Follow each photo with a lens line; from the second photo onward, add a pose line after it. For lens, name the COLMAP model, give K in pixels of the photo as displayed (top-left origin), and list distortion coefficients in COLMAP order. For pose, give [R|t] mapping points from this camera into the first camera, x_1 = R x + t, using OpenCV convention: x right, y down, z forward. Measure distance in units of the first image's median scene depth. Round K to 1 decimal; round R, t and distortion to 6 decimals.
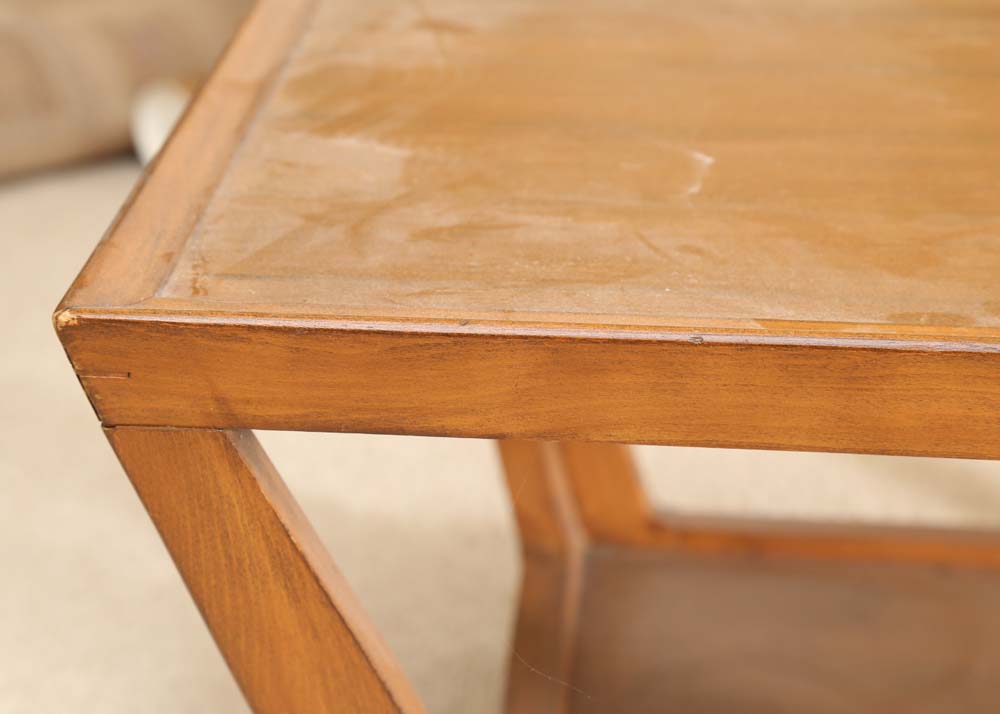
lens RADIAL K [[3198.5, 0, 506.8], [0, 3198.5, 358.5], [0, 0, 1]] dist [0.483577, 0.000000]
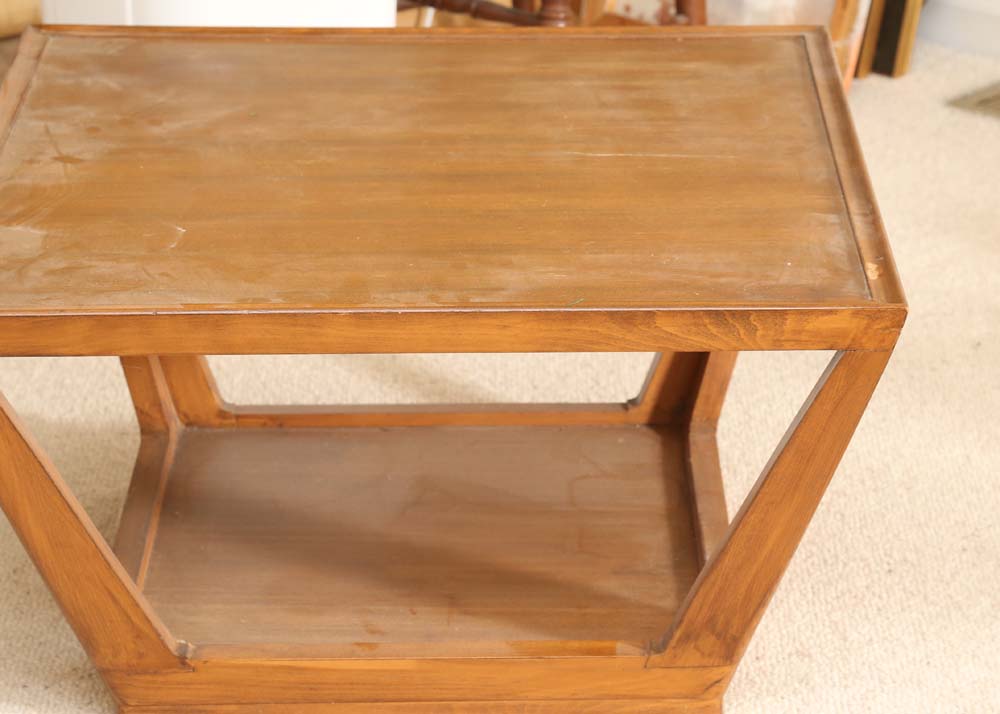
lens RADIAL K [[3198.5, 0, 542.5], [0, 3198.5, 318.6], [0, 0, 1]] dist [0.483577, 0.000000]
pose [[0.994754, -0.046457, 0.091137, 0.113796], [0.046174, 0.998920, 0.005215, -0.000647], [-0.091281, -0.000980, 0.995825, -1.369790]]
